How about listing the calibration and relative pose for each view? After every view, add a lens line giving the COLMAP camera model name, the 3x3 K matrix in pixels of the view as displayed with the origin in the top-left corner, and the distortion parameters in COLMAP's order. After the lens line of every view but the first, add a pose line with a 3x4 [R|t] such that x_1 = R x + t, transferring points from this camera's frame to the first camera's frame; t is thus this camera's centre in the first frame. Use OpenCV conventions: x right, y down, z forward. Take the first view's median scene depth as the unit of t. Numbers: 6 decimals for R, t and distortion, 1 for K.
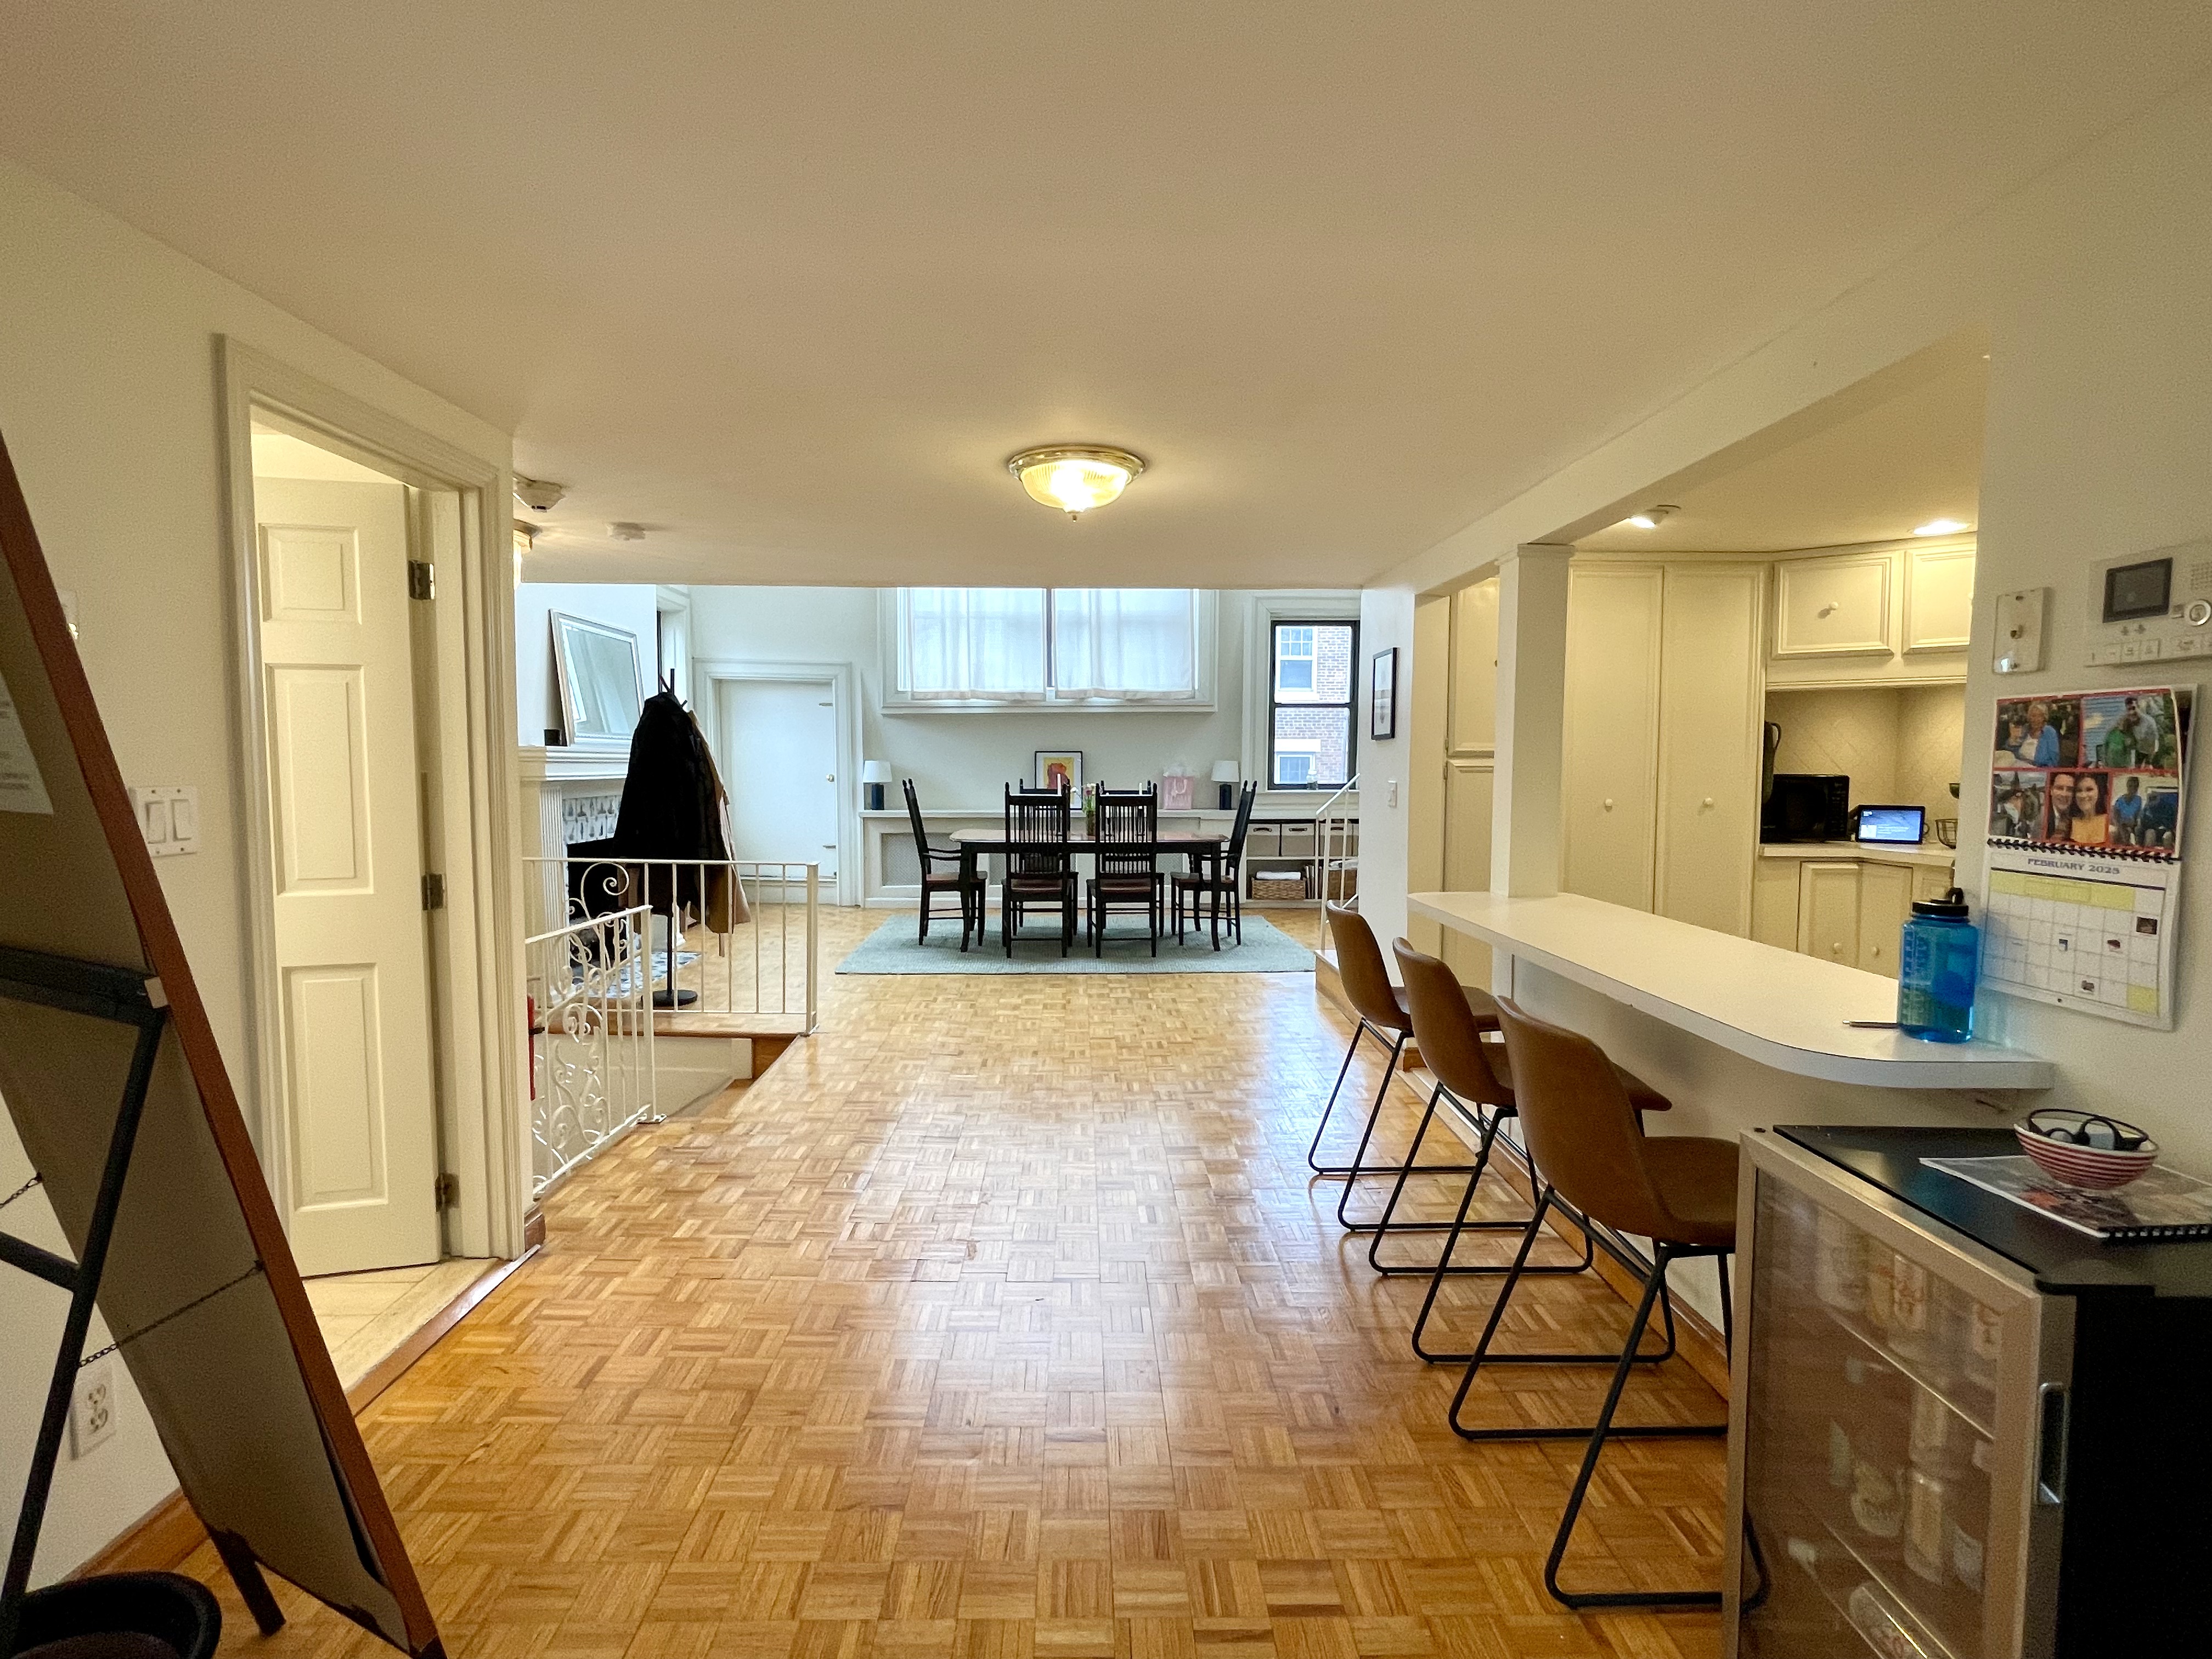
lens RADIAL K [[1069.8, 0, 1095.6], [0, 1069.8, 830.8], [0, 0, 1]] dist [0.003411, -0.000986]
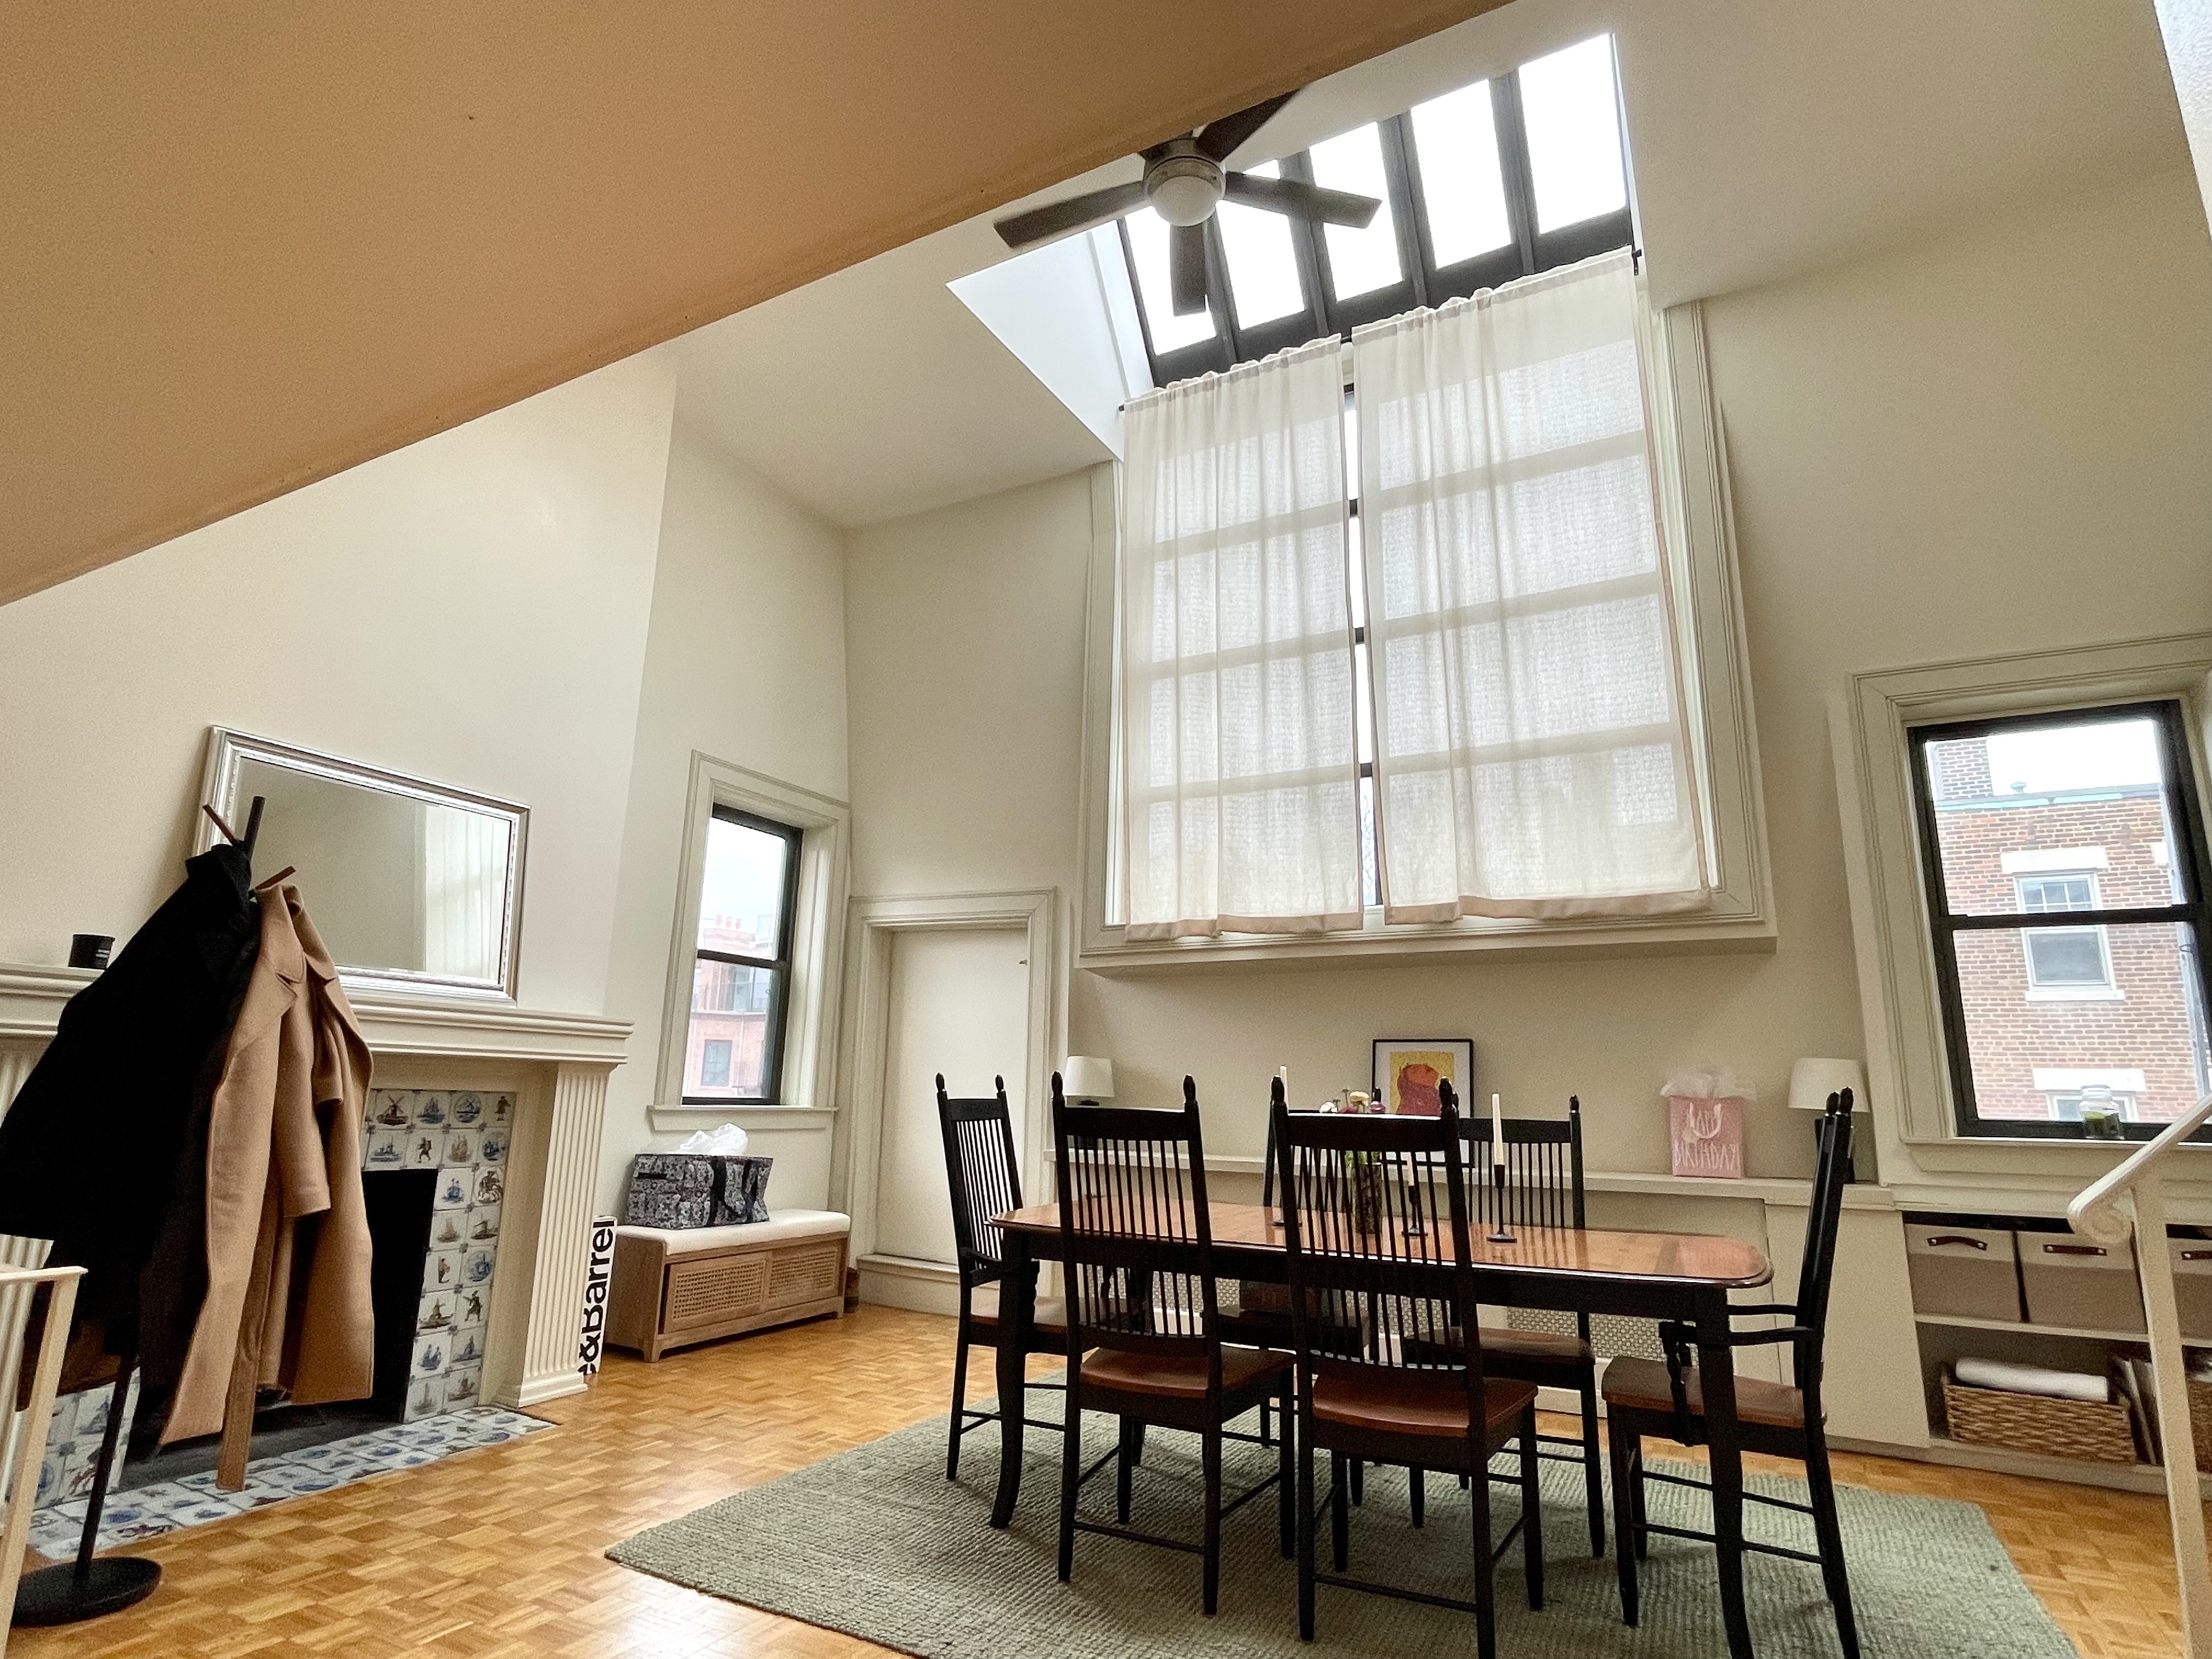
lens RADIAL K [[1171.6, 0, 1091.5], [0, 1171.6, 822.5], [0, 0, 1]] dist [-0.016202, 0.007608]
pose [[0.869368, -0.093408, -0.485256, 0.105559], [-0.056093, 0.956973, -0.284704, -0.009363], [0.490971, 0.274732, 0.826723, 0.475426]]
